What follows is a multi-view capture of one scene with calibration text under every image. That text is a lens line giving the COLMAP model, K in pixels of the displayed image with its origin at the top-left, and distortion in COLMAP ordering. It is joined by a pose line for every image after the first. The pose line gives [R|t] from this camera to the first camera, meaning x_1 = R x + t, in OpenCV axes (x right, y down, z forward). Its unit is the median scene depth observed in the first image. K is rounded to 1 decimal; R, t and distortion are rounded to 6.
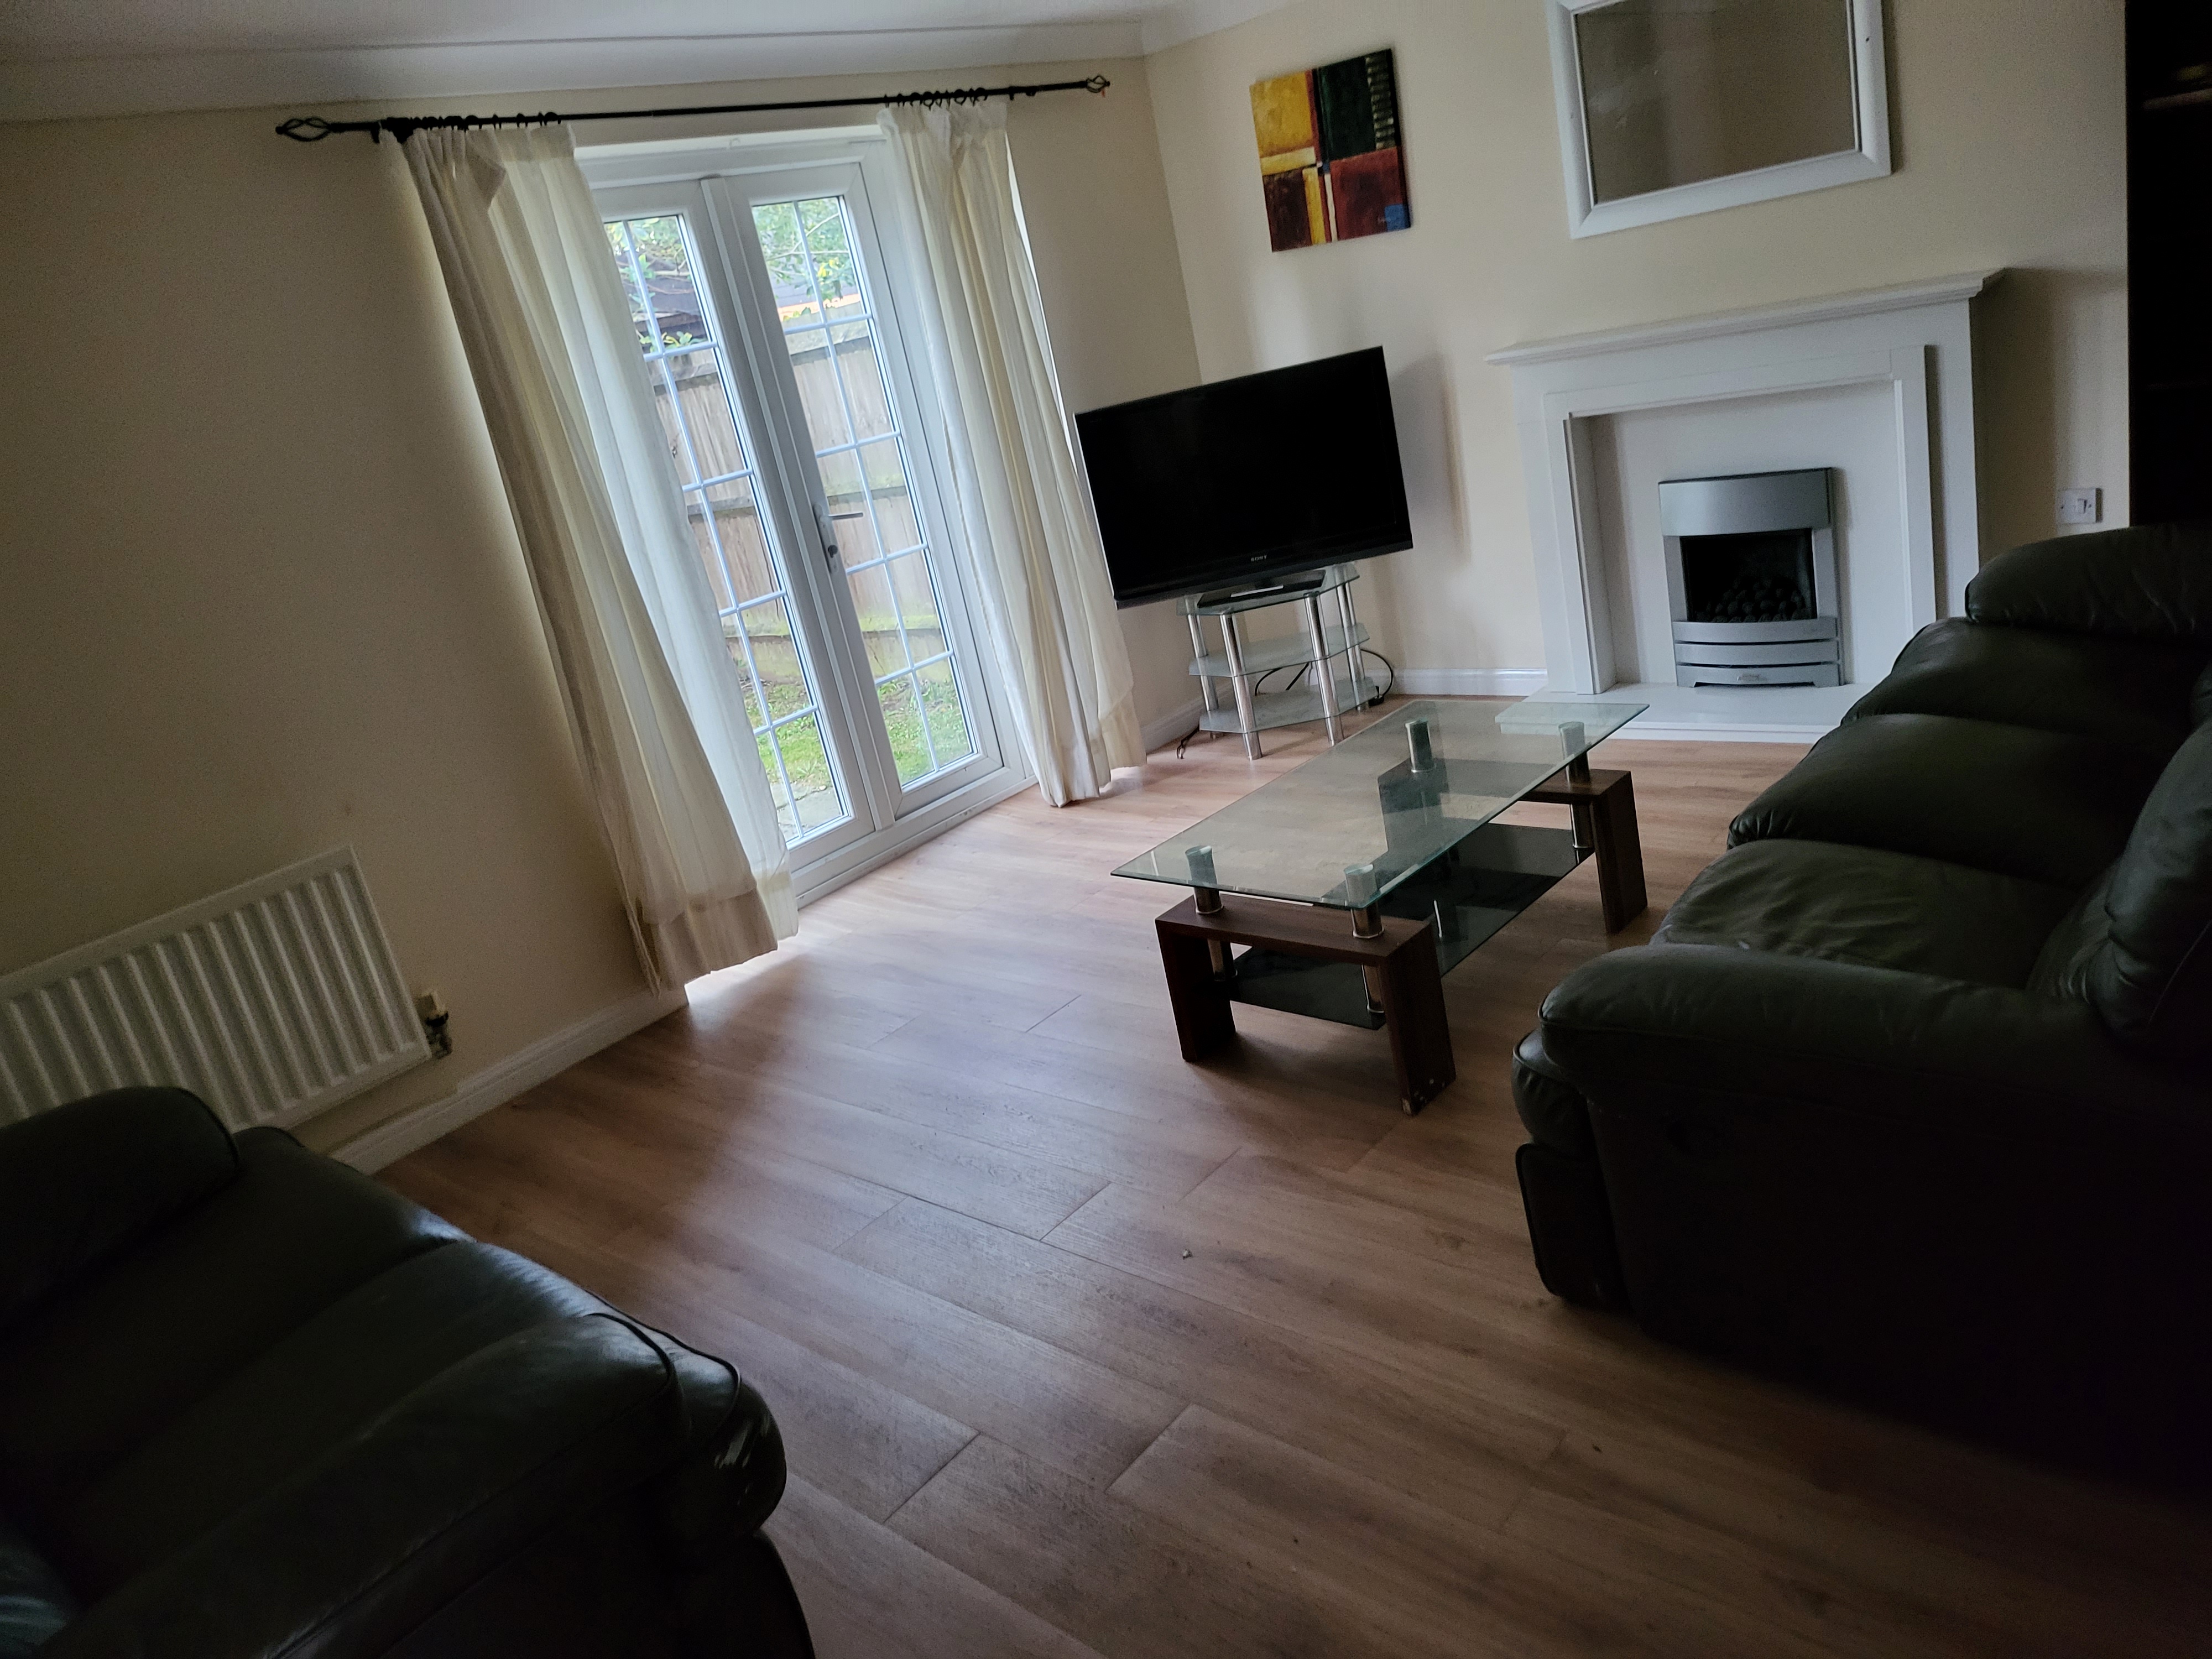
lens RADIAL K [[1528.5, 0, 1109.0], [0, 1528.5, 781.7], [0, 0, 1]] dist [-0.002624, -0.002551]
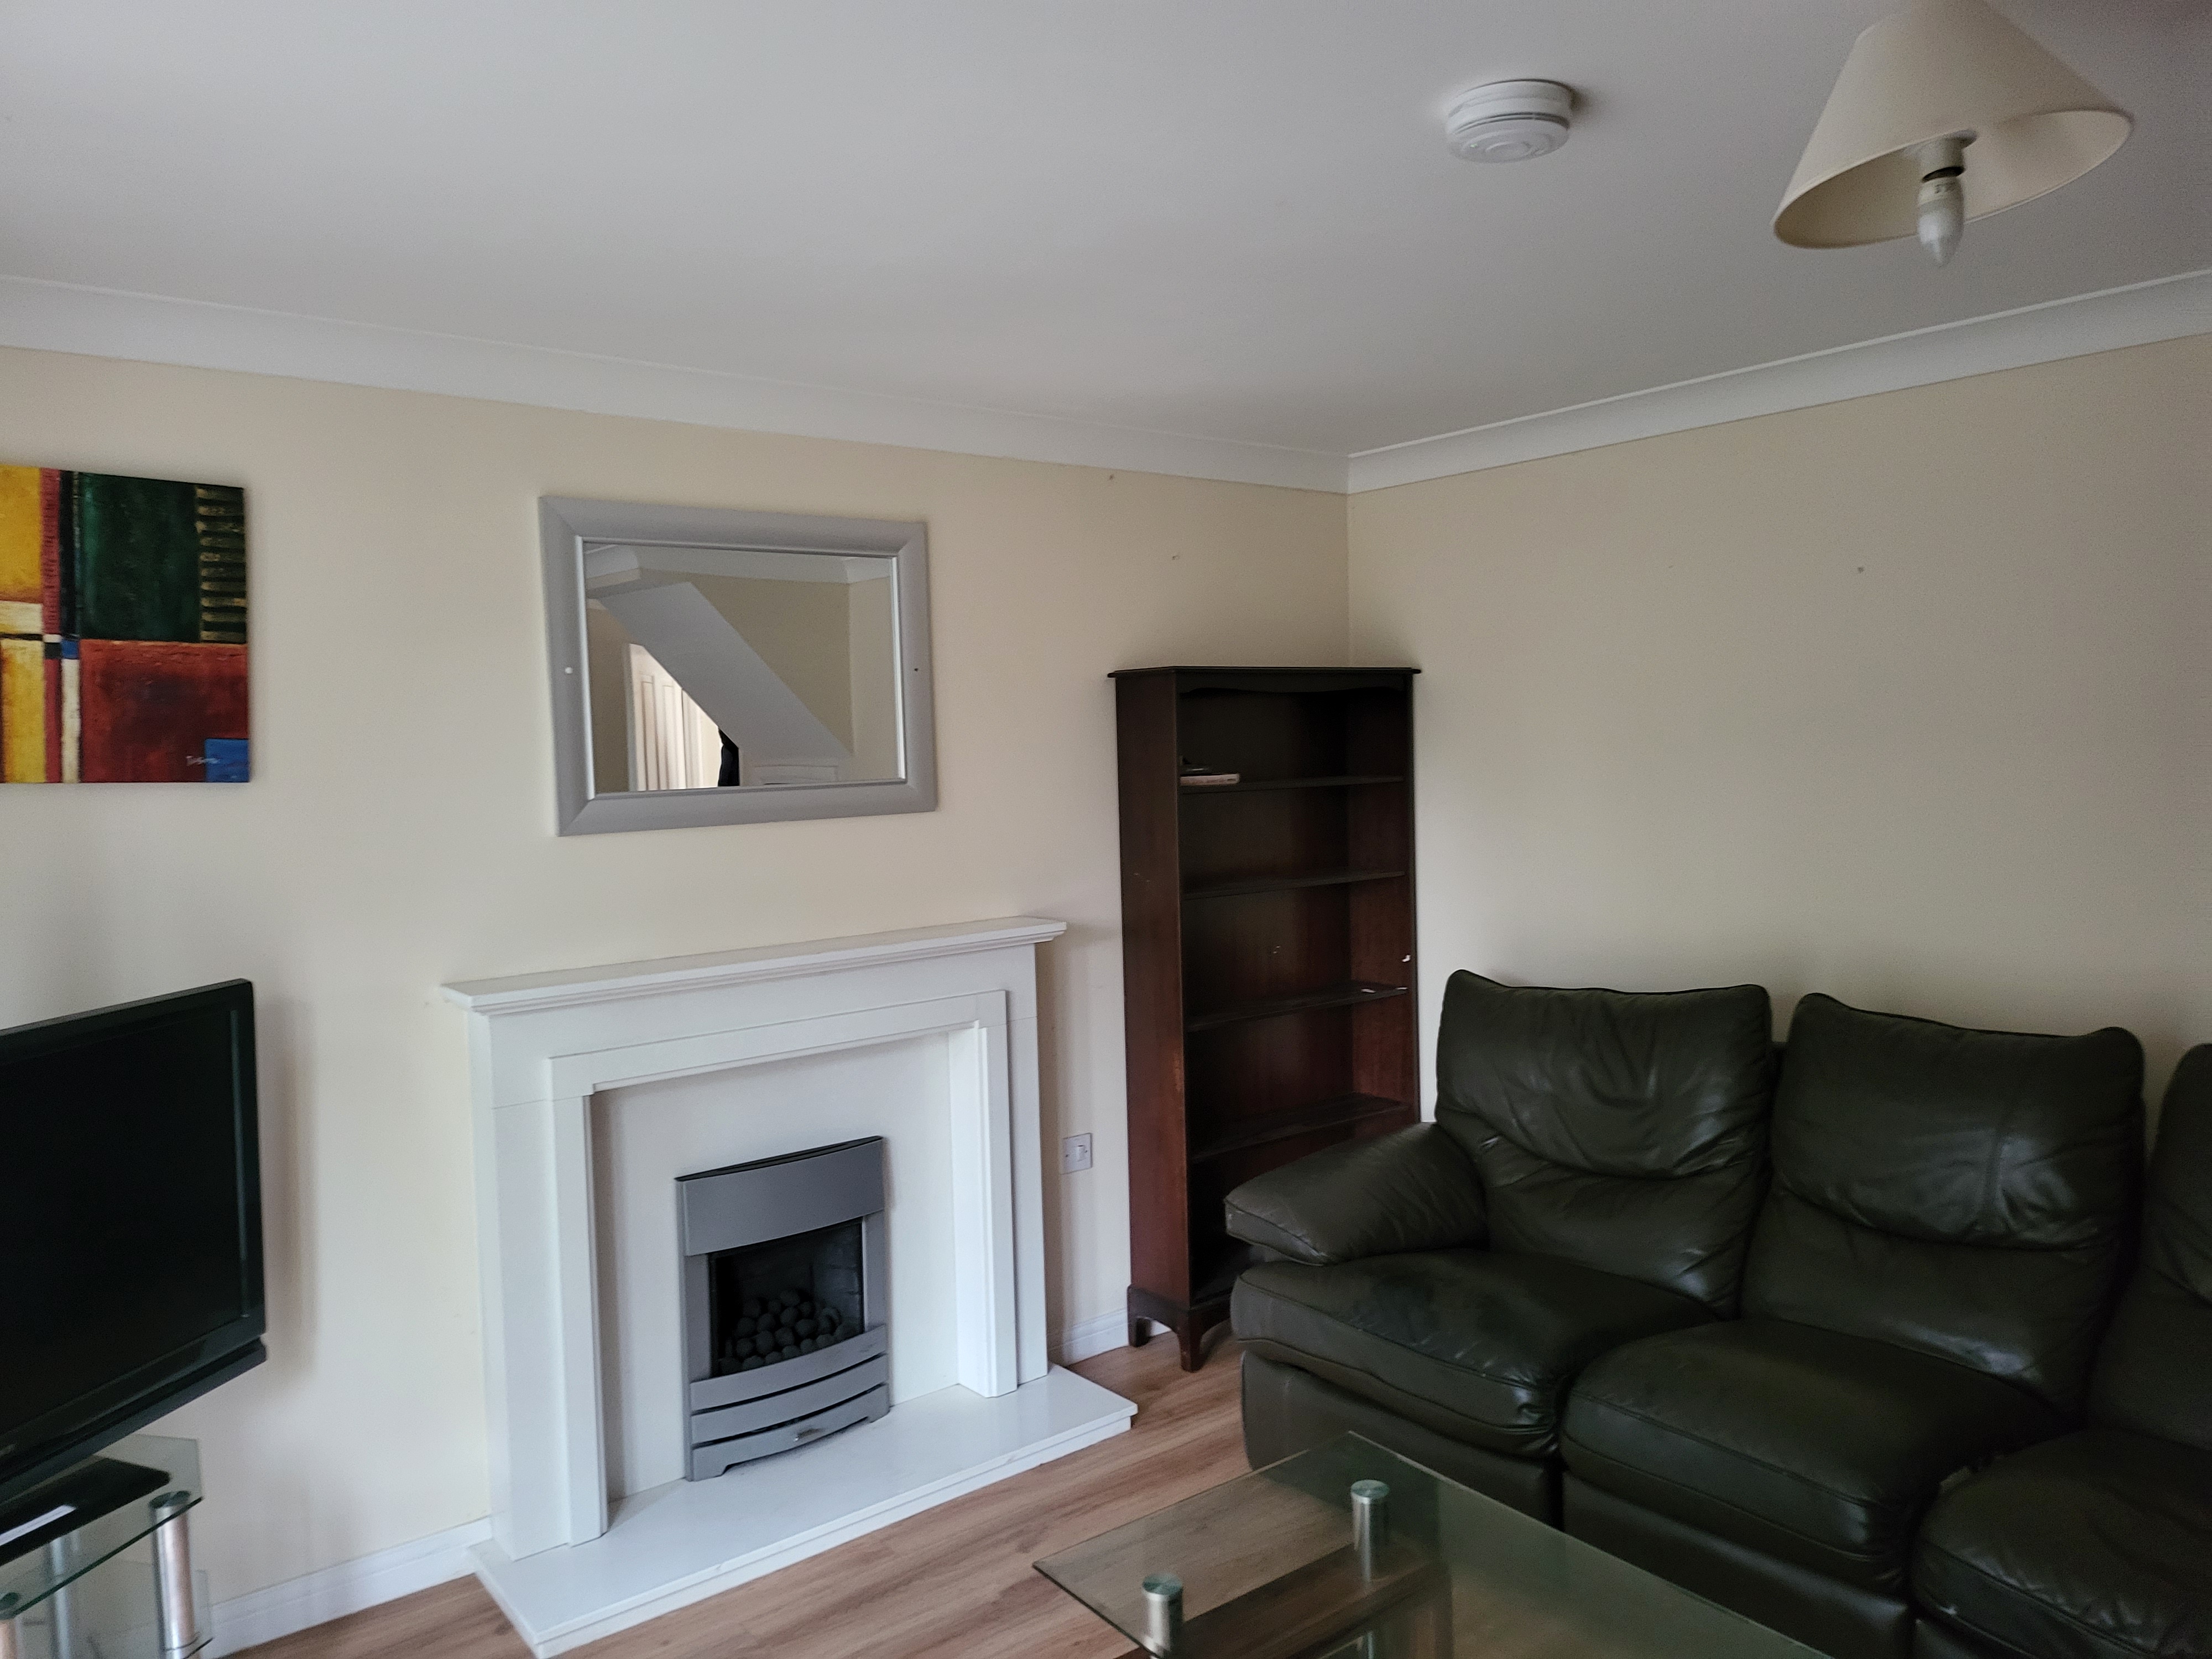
lens RADIAL K [[1528.5, 0, 1109.0], [0, 1528.5, 781.7], [0, 0, 1]] dist [-0.002624, -0.002551]
pose [[0.180935, 0.168110, 0.969021, -0.296461], [0.287158, 0.933320, -0.215534, -0.150799], [-0.940640, 0.317259, 0.120596, 0.638111]]
